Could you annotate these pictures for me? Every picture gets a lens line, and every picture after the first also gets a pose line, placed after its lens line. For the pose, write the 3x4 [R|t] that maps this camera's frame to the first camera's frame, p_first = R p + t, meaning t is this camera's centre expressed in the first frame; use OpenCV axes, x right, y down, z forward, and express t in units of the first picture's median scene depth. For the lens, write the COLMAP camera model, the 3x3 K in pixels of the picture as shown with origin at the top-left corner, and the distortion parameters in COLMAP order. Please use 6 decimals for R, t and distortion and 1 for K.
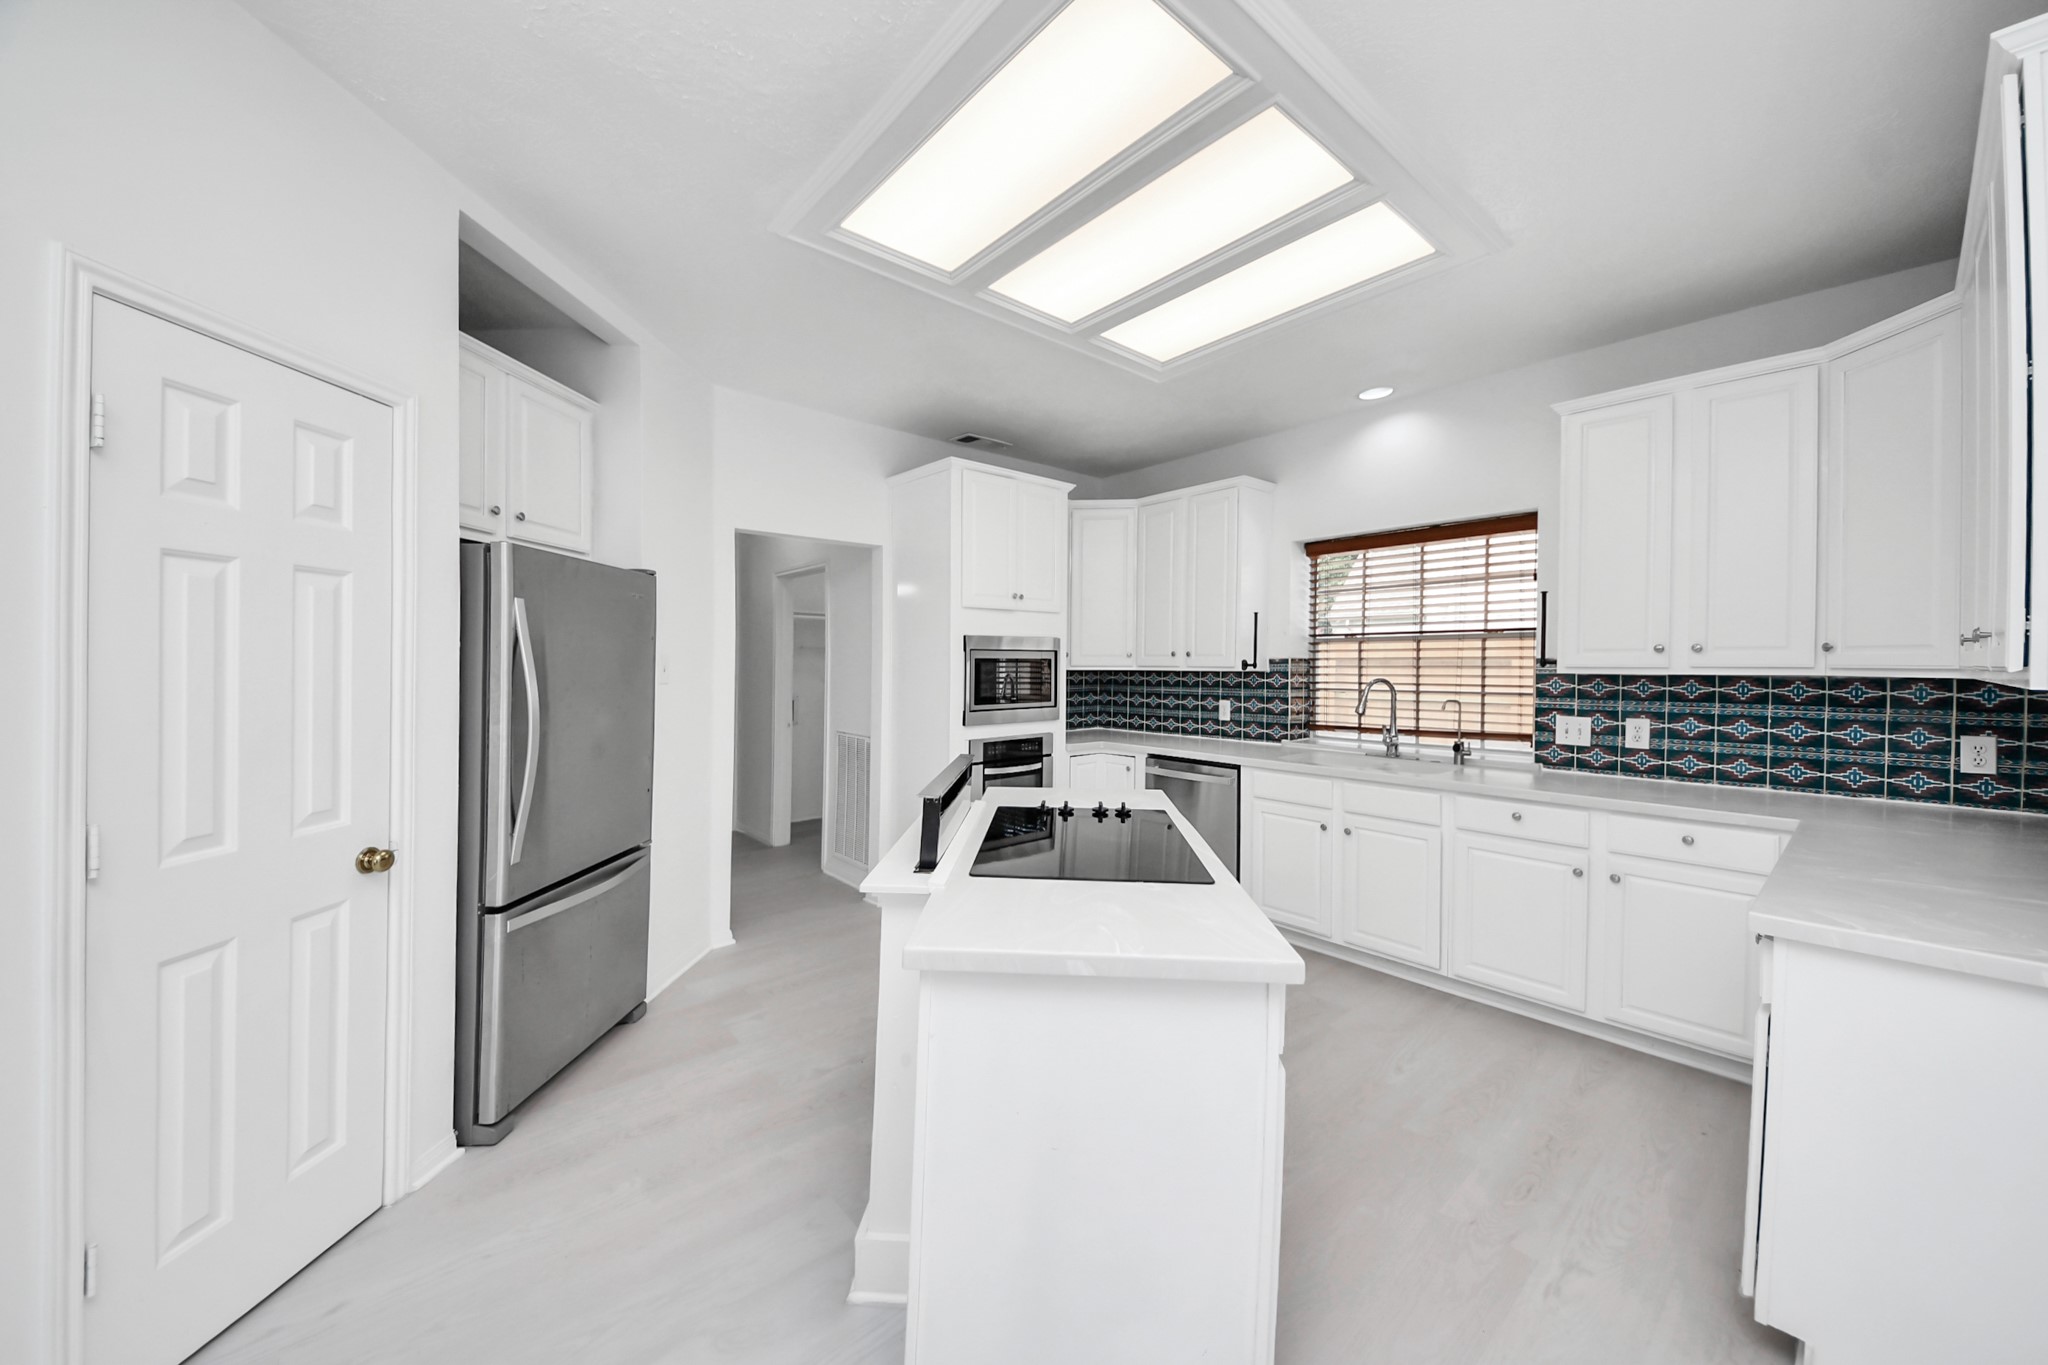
lens RADIAL K [[748.0, 0, 1039.7], [0, 748.0, 669.5], [0, 0, 1]] dist [-0.000117, -0.001753]
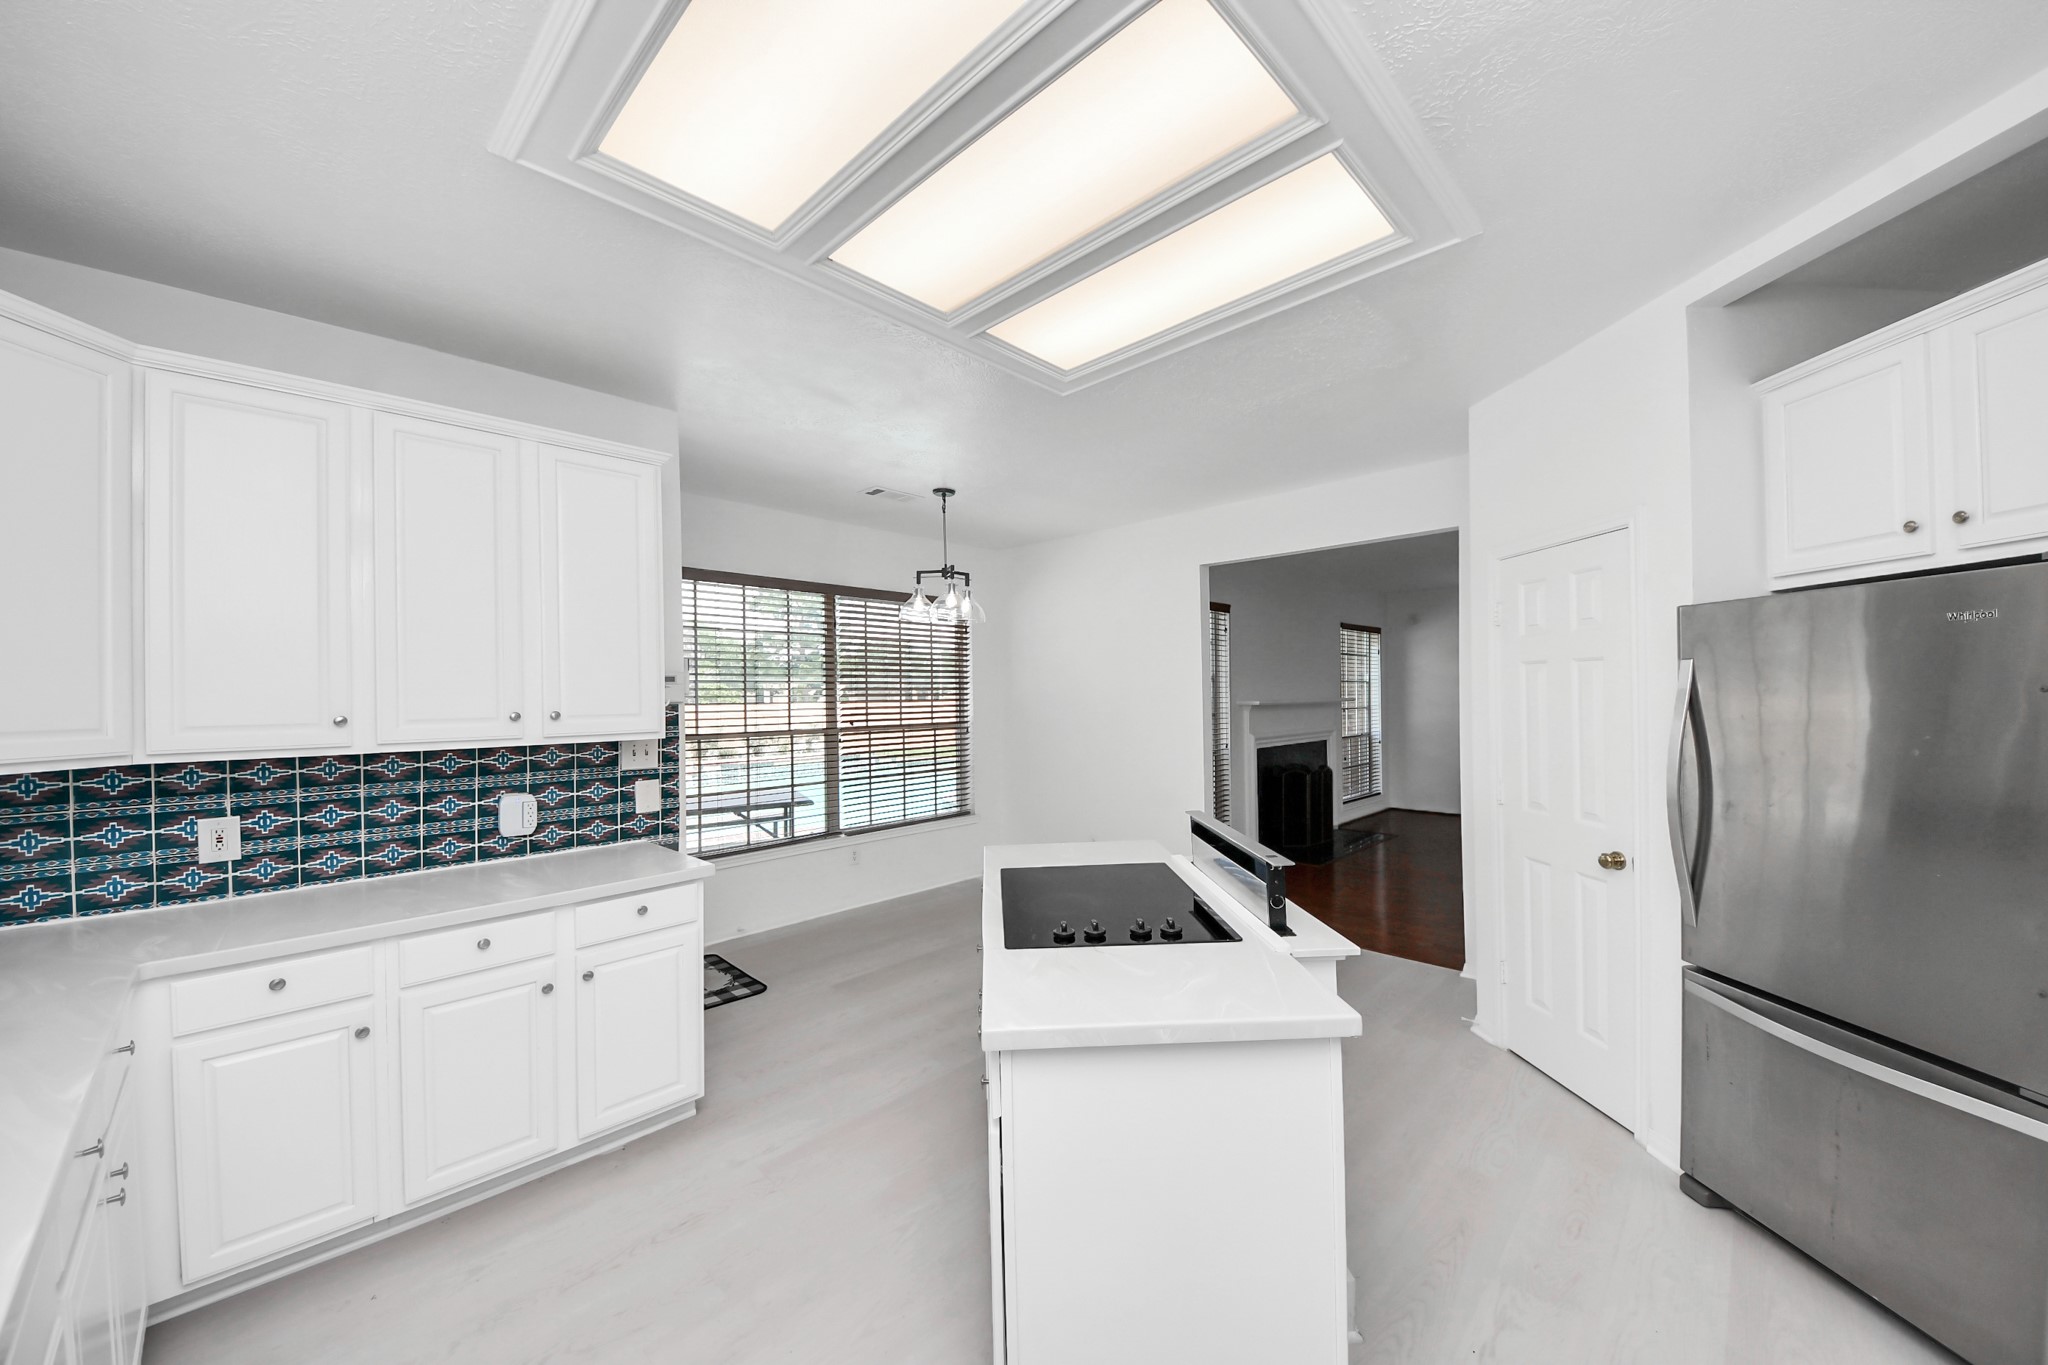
lens RADIAL K [[705.9, 0, 1023.3], [0, 705.9, 690.8], [0, 0, 1]] dist [-0.030871, -0.000107]
pose [[-0.996859, 0.010448, -0.078504, 0.106132], [0.010076, 0.999936, 0.005134, -0.041733], [0.078552, 0.004327, -0.996901, 1.076722]]
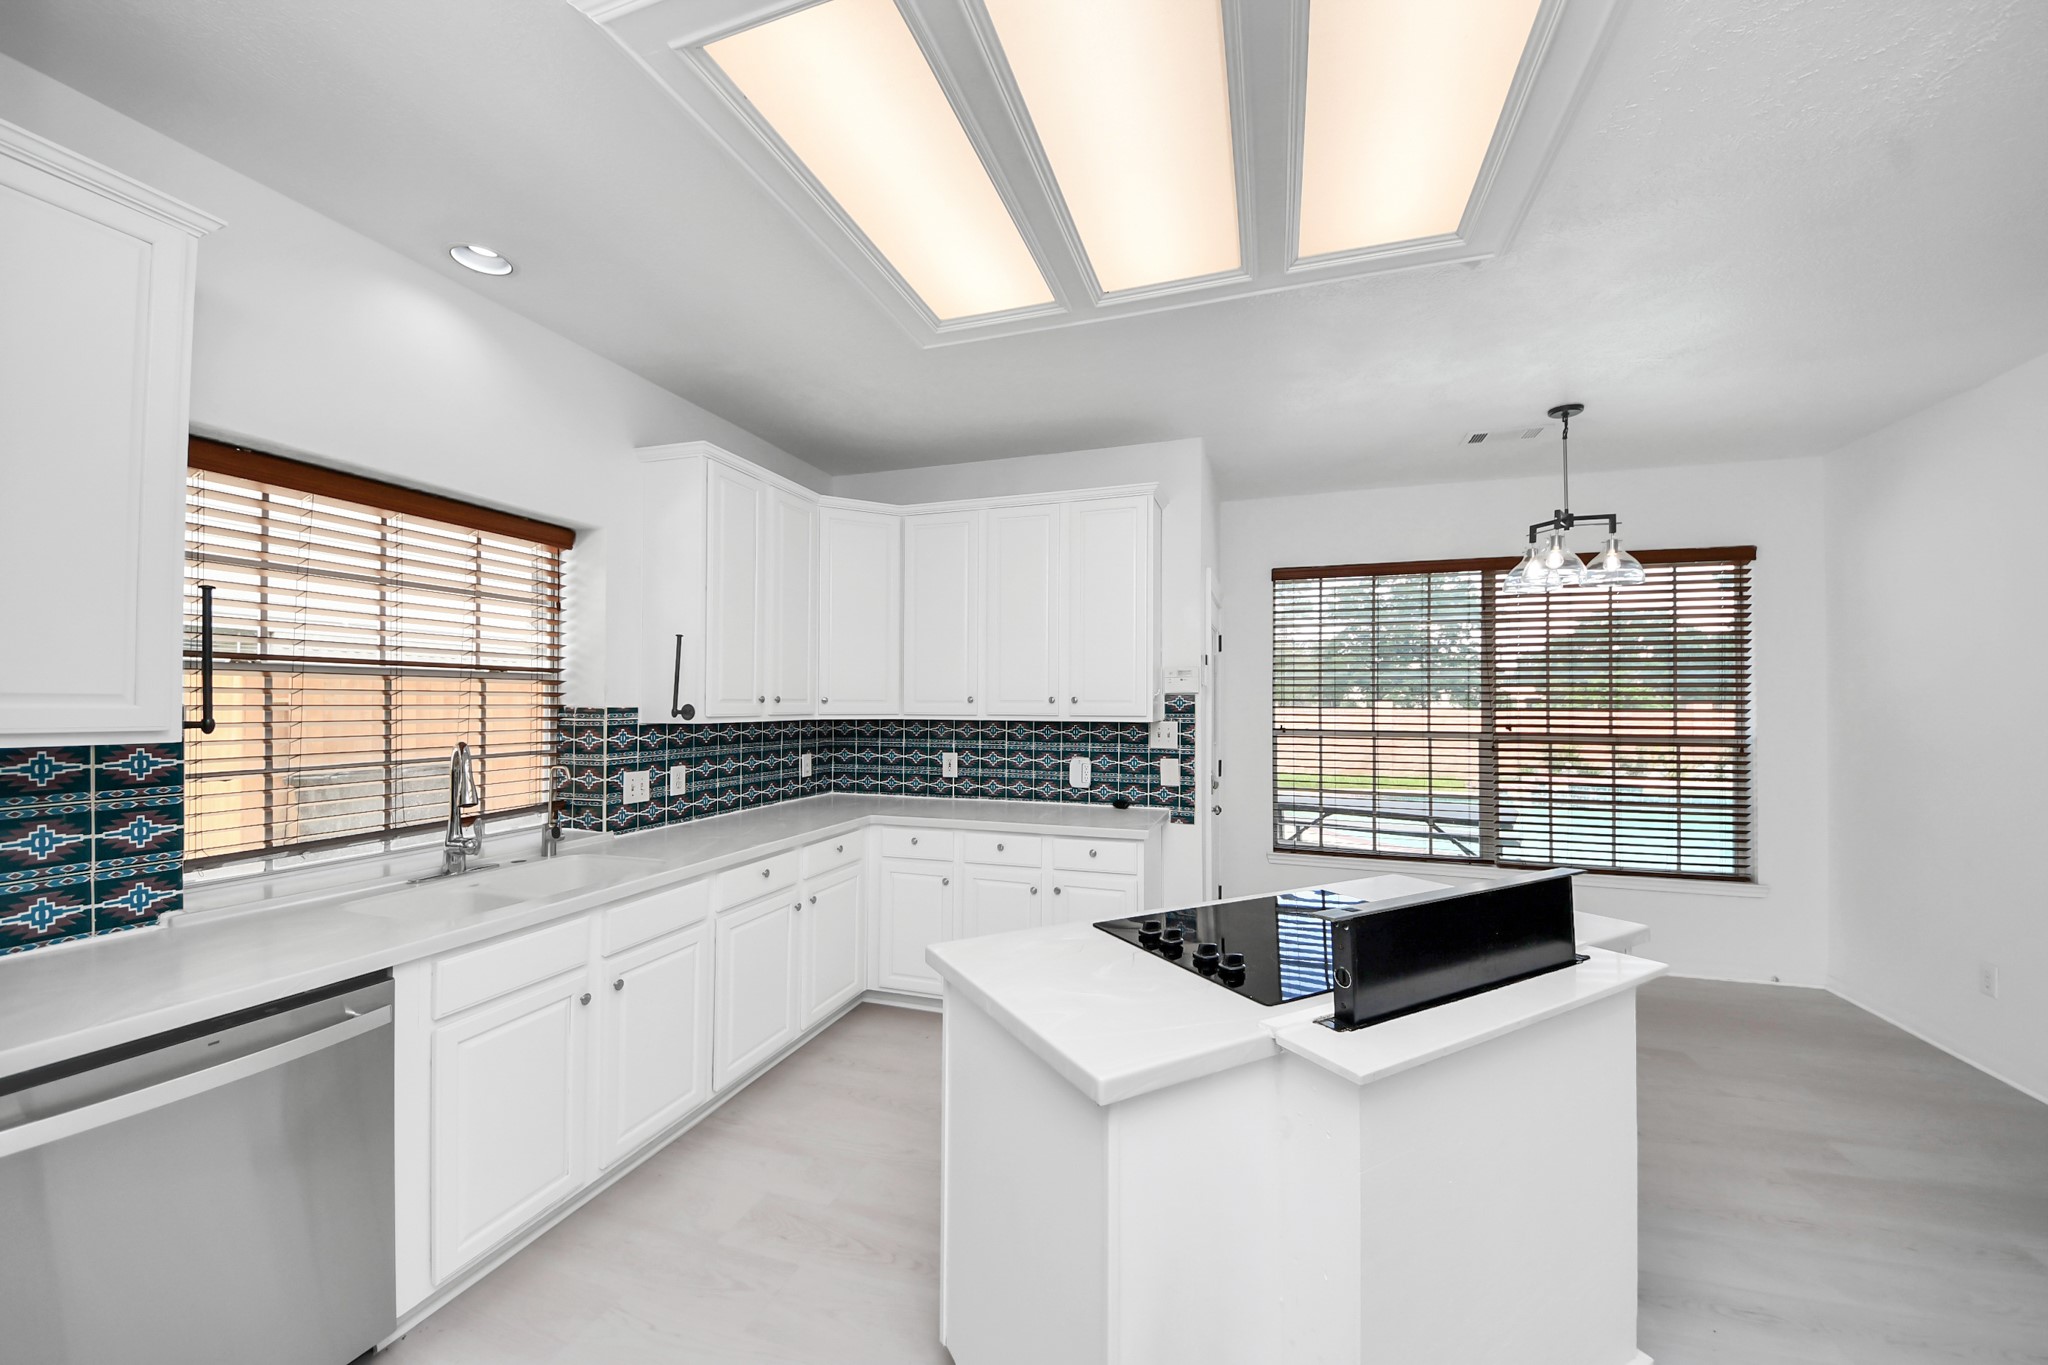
lens RADIAL K [[748.0, 0, 1030.0], [0, 748.0, 697.7], [0, 0, 1]] dist [-0.000117, -0.001753]
pose [[-0.497354, 0.000640, 0.867547, -0.285866], [0.000962, 1.000000, -0.000186, -0.022805], [-0.867547, 0.000742, -0.497354, 0.921820]]
